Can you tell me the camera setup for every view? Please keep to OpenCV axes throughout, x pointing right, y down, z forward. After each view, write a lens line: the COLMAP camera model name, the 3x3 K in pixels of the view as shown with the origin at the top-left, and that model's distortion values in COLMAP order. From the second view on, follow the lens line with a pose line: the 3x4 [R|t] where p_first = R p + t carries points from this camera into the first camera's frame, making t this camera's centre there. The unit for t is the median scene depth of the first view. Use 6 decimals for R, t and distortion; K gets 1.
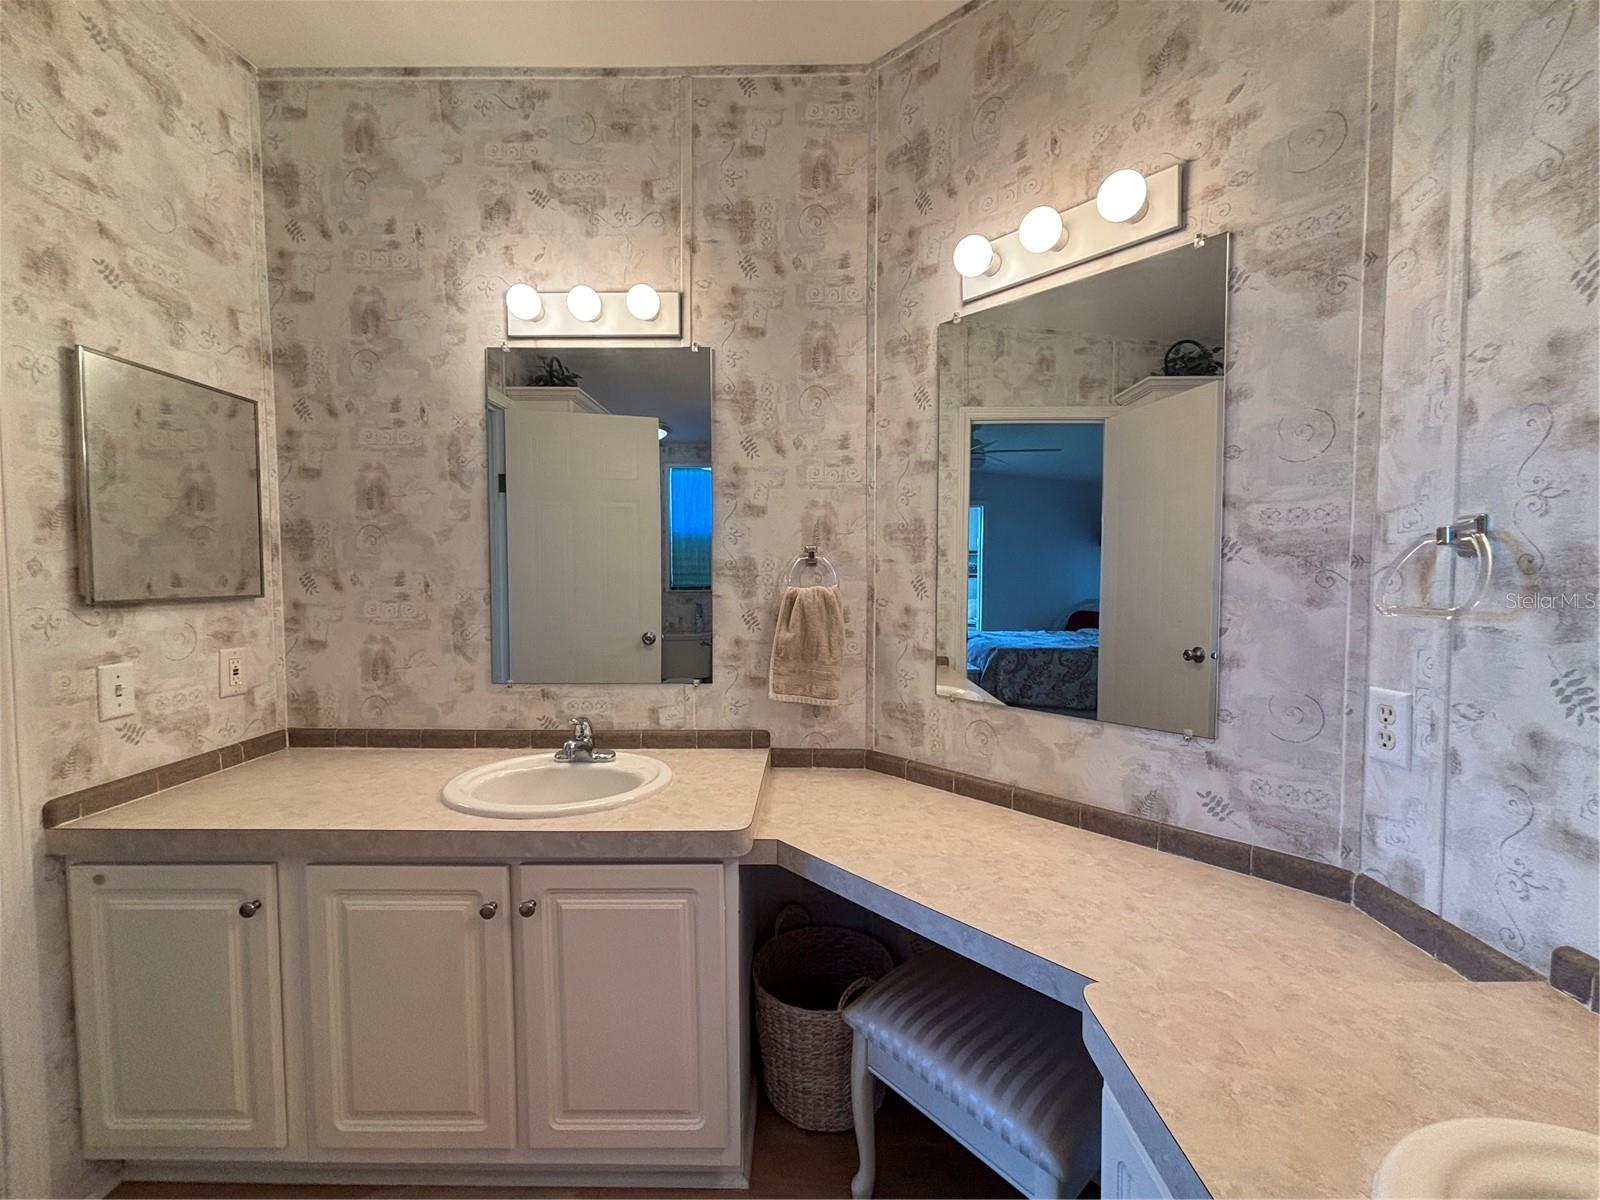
lens RADIAL K [[644.4, 0, 801.8], [0, 644.4, 597.9], [0, 0, 1]] dist [0.013917, -0.009327]
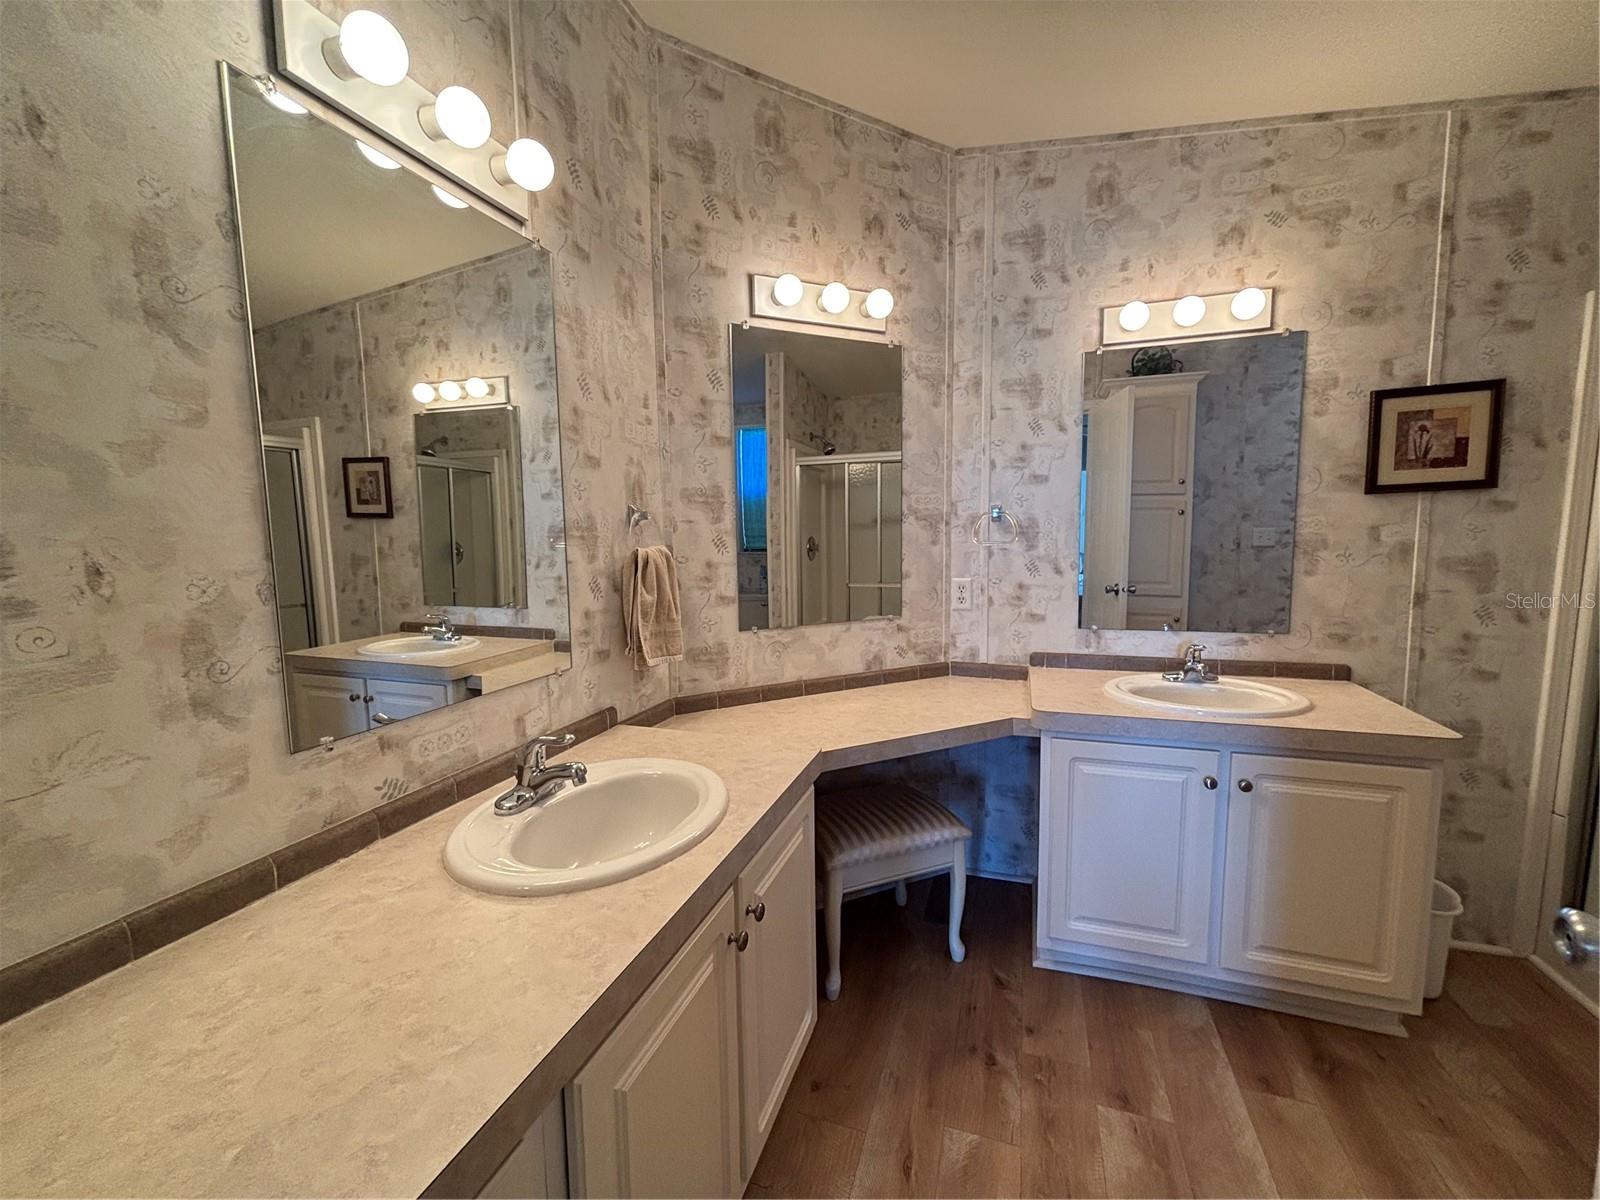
lens RADIAL K [[644.4, 0, 801.8], [0, 644.4, 597.9], [0, 0, 1]] dist [0.013917, -0.009327]
pose [[0.314246, -0.103246, 0.943711, -0.889627], [0.052888, 0.994429, 0.091183, -0.018575], [-0.947867, 0.021257, 0.317956, 0.484440]]
